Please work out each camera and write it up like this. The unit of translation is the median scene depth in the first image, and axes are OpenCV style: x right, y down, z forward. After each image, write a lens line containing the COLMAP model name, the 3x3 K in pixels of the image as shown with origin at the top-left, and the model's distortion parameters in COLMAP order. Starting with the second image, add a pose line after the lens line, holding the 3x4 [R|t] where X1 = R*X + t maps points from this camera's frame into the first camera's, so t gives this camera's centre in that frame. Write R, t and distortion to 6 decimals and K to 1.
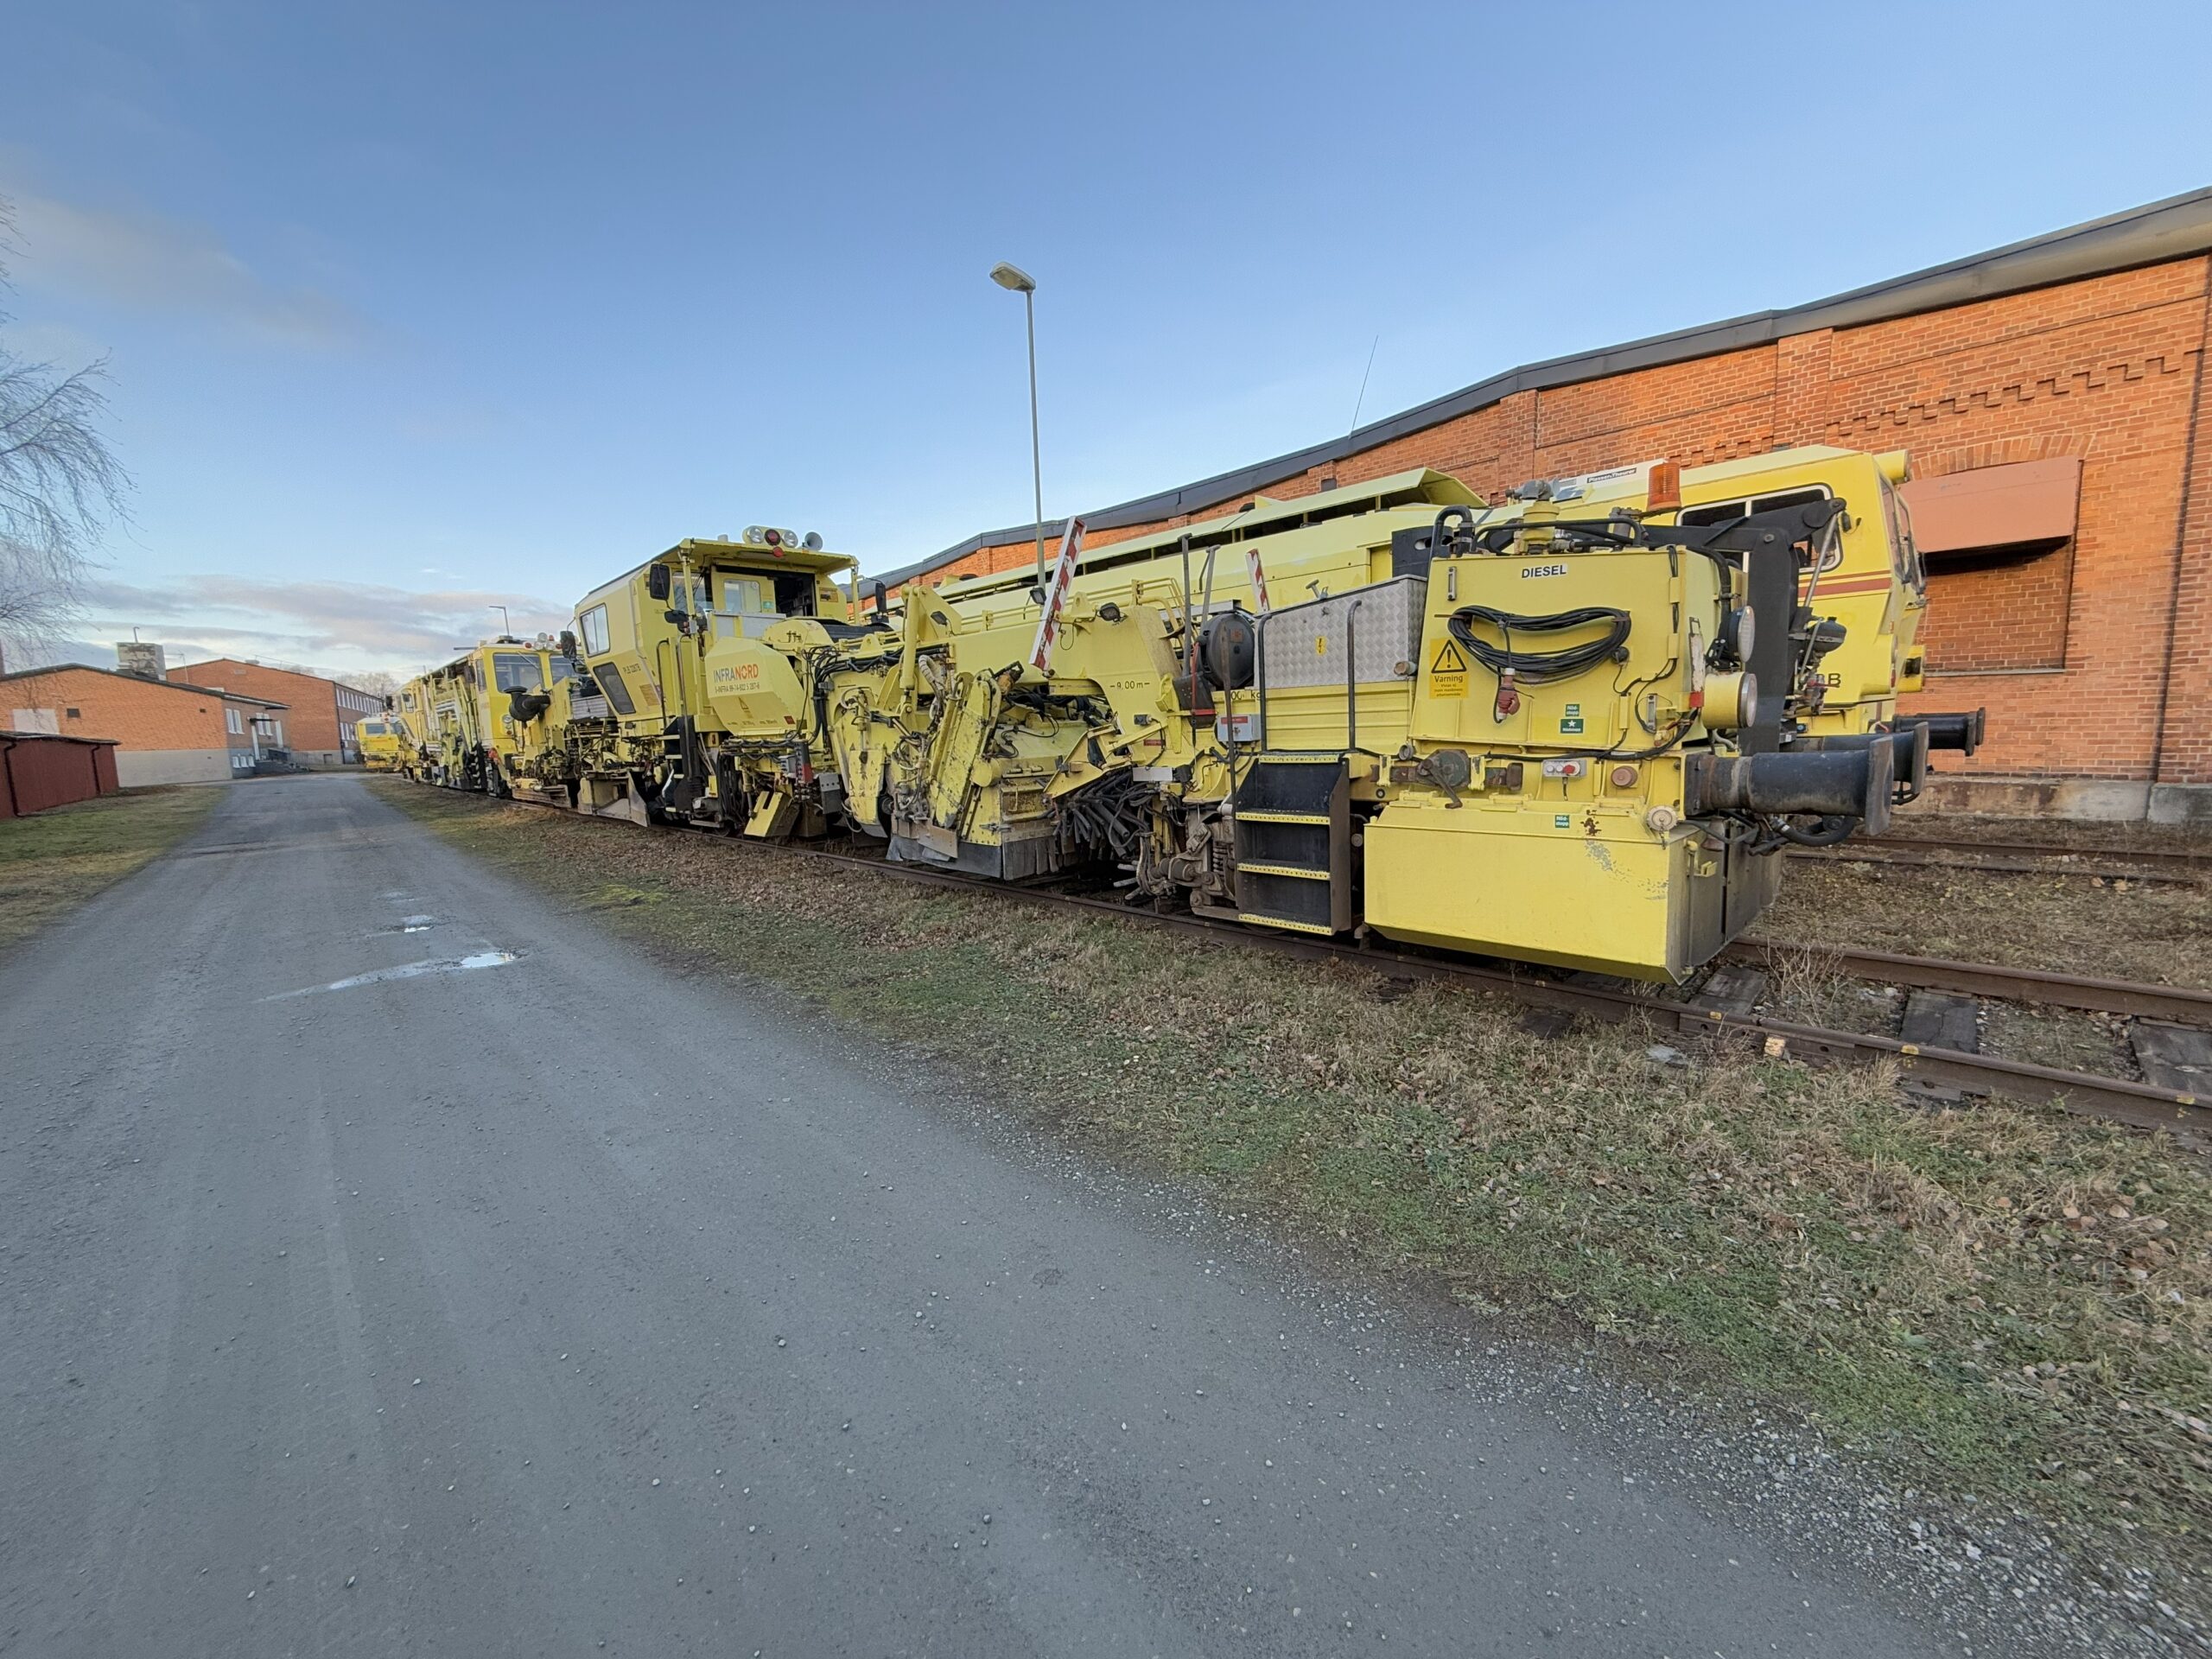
lens RADIAL K [[872.7, 0, 1100.1], [0, 872.7, 826.1], [0, 0, 1]] dist [-0.000596, -0.000099]
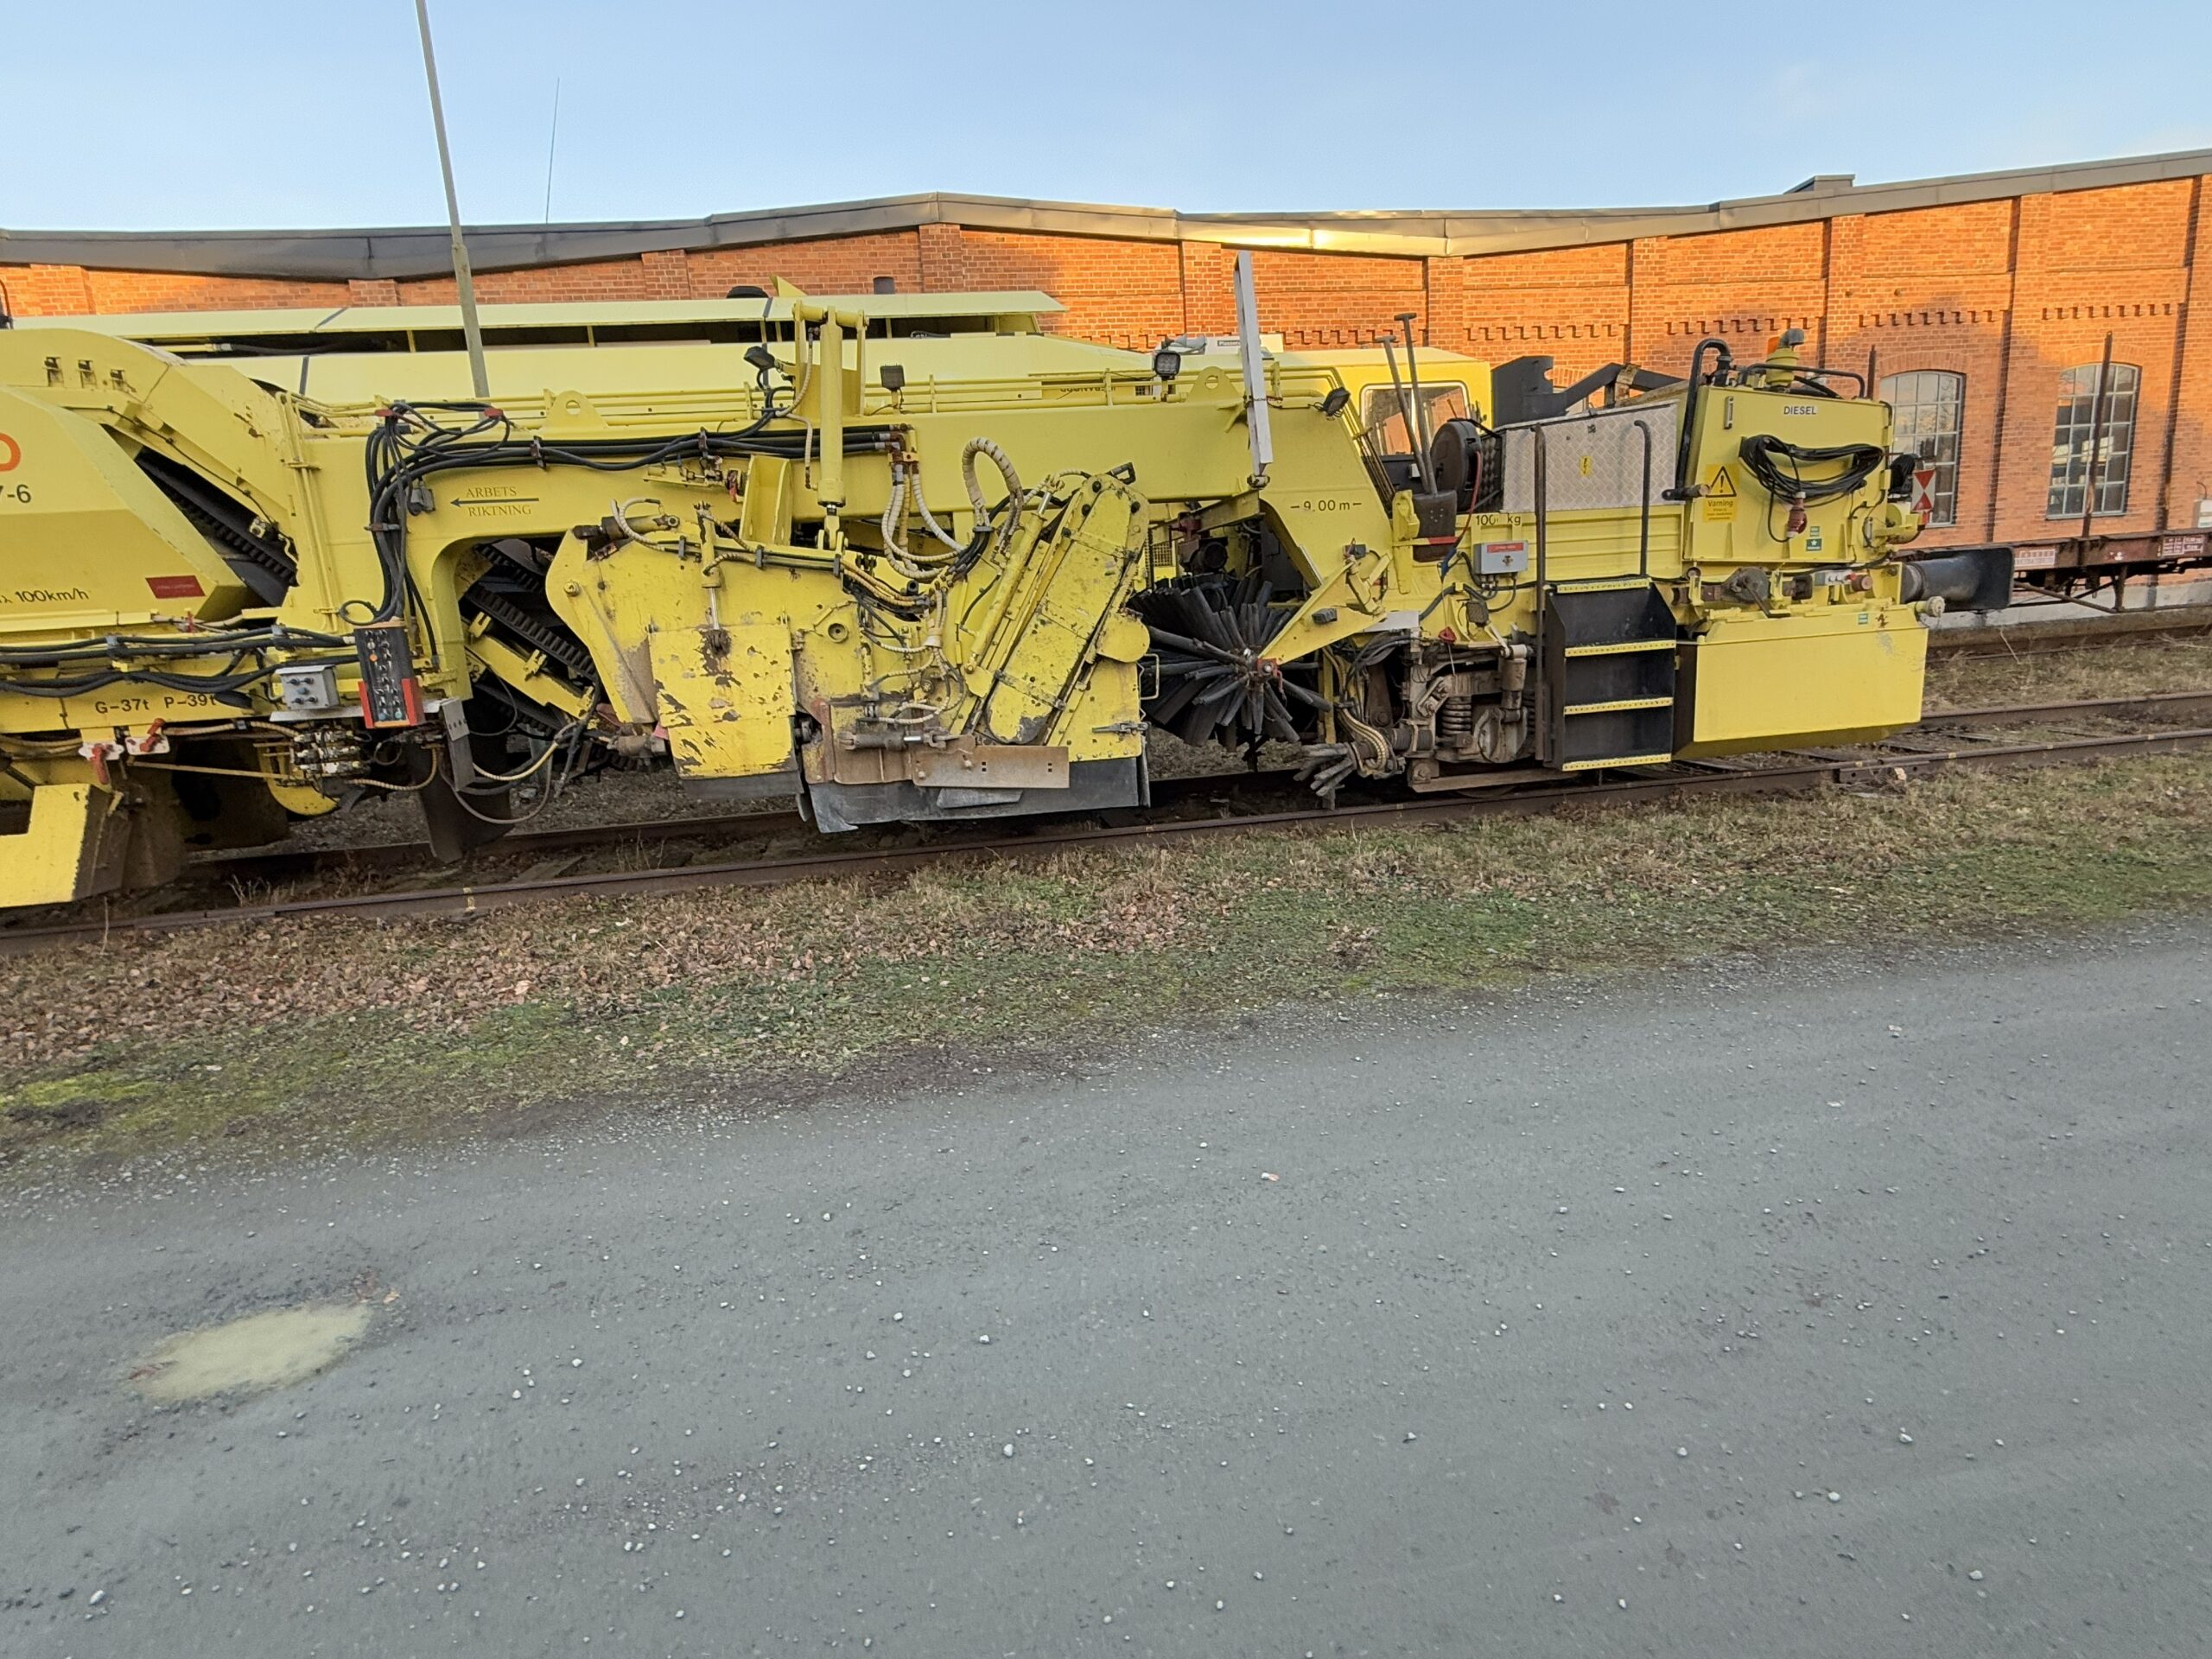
lens RADIAL K [[1102.9, 0, 1106.0], [0, 1102.9, 829.5], [0, 0, 1]] dist [-0.002121, -0.000249]
pose [[0.577644, -0.163145, 0.799820, -0.805129], [0.136134, 0.985356, 0.102671, -0.010586], [-0.804857, 0.049576, 0.591394, 0.561697]]
